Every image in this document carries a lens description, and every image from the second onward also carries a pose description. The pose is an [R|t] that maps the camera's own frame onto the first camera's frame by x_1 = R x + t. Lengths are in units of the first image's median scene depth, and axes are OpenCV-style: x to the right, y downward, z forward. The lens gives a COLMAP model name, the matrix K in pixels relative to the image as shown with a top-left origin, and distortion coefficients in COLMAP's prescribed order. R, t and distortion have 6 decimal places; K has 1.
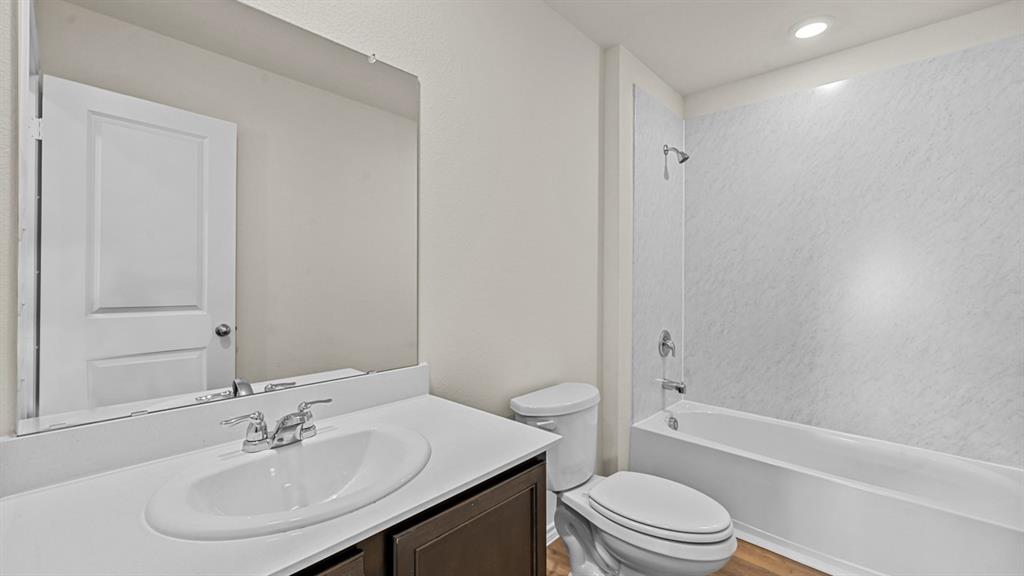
lens RADIAL K [[410.0, 0, 512.3], [0, 410.0, 289.9], [0, 0, 1]] dist [-0.000428, 0.000825]
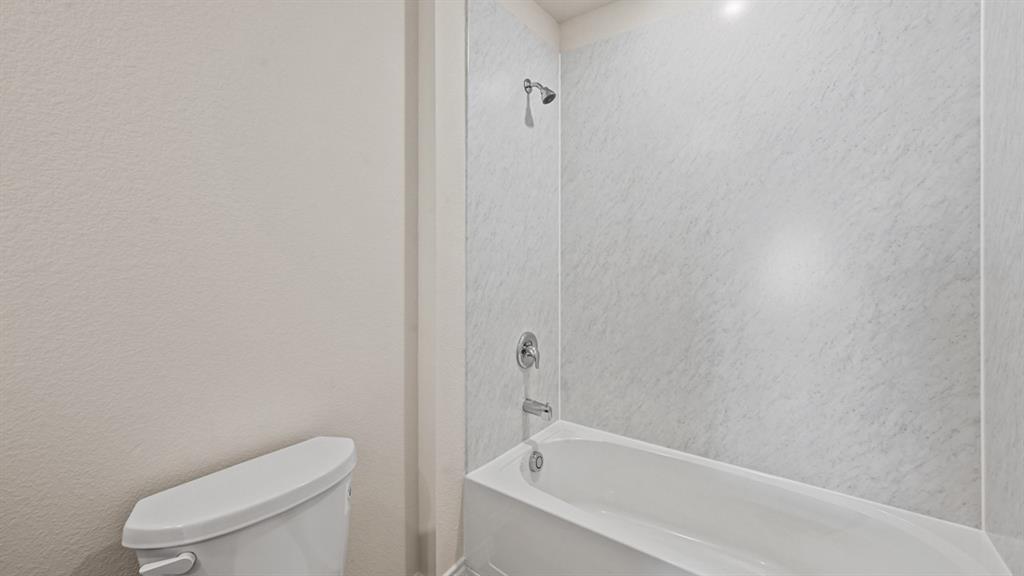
lens RADIAL K [[410.0, 0, 511.9], [0, 410.0, 278.1], [0, 0, 1]] dist [-0.000428, 0.000825]
pose [[0.991493, -0.010138, 0.129766, 0.271726], [0.008640, 0.999889, 0.012103, -0.007950], [-0.129874, -0.010879, 0.991471, 0.300757]]
